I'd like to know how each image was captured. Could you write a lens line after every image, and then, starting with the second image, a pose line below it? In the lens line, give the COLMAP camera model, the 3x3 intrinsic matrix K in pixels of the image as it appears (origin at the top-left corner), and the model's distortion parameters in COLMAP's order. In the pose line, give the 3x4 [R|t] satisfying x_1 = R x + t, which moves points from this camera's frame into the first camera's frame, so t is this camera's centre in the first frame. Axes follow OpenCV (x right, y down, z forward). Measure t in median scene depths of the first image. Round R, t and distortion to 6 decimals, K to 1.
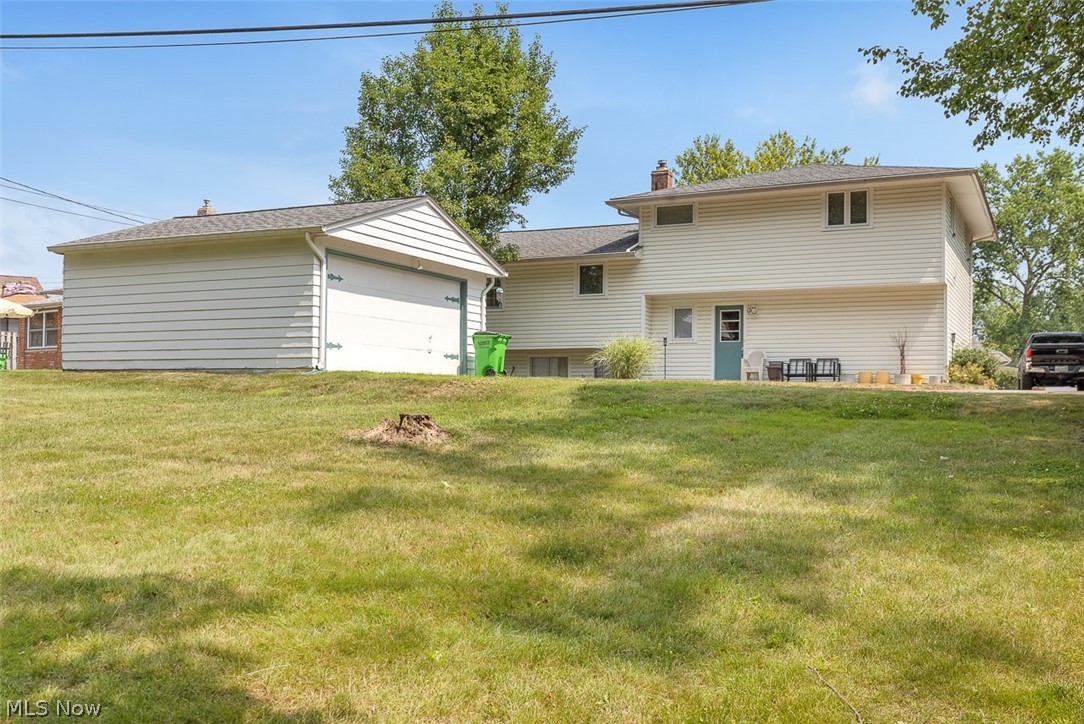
lens RADIAL K [[1062.8, 0, 544.5], [0, 1062.8, 364.8], [0, 0, 1]] dist [0.020990, 0.000000]
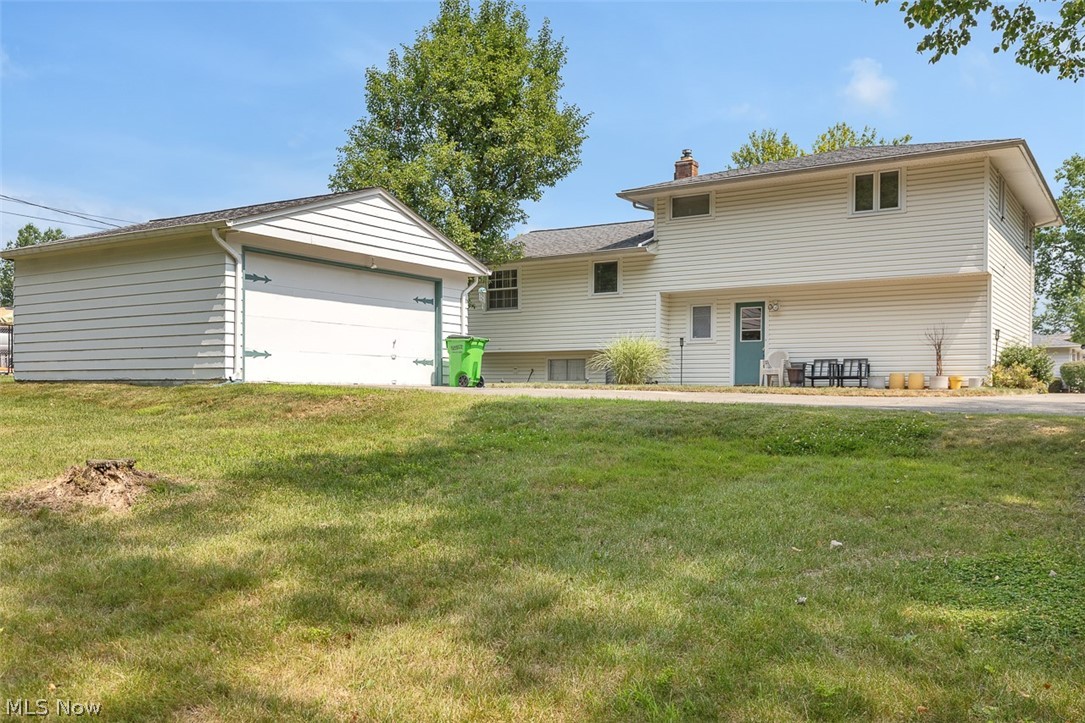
lens RADIAL K [[953.3, 0, 540.1], [0, 953.3, 391.2], [0, 0, 1]] dist [0.011180, 0.007315]
pose [[0.992383, -0.005345, -0.123072, 0.100555], [0.009413, 0.999428, 0.032496, -0.007512], [0.122828, -0.033406, 0.991866, 0.160017]]
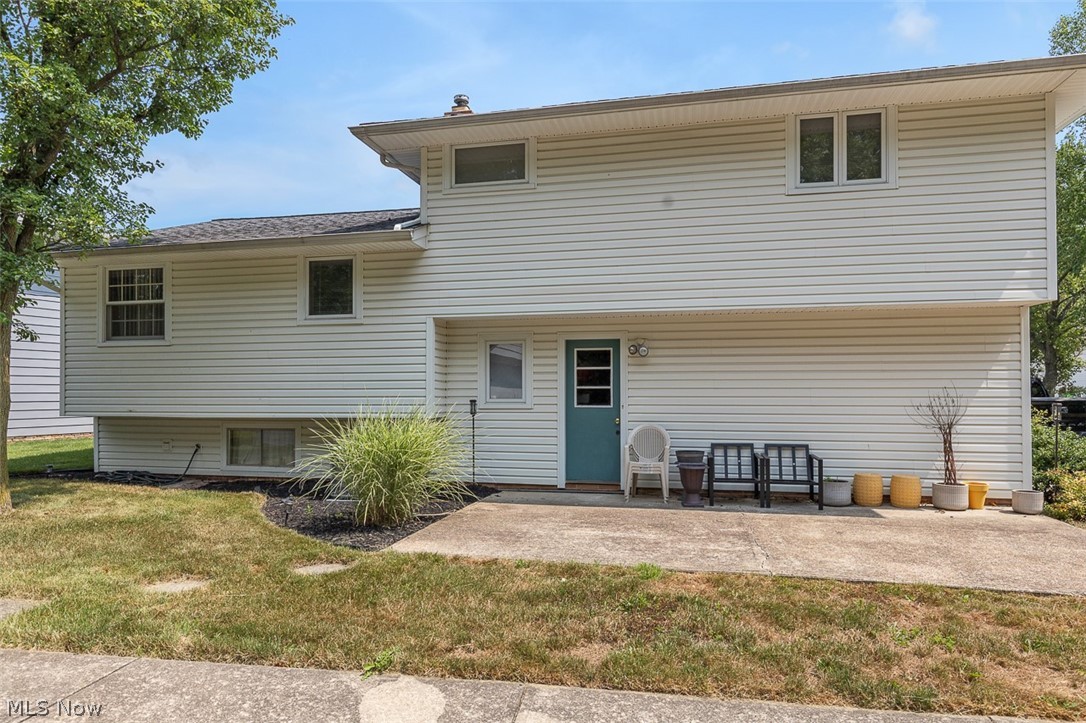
lens RADIAL K [[691.2, 0, 550.7], [0, 691.2, 388.6], [0, 0, 1]] dist [0.003441, 0.000238]
pose [[0.968740, -0.013816, 0.247693, 0.071473], [0.004348, 0.999240, 0.038731, -0.048020], [-0.248040, -0.036443, 0.968064, 0.713615]]
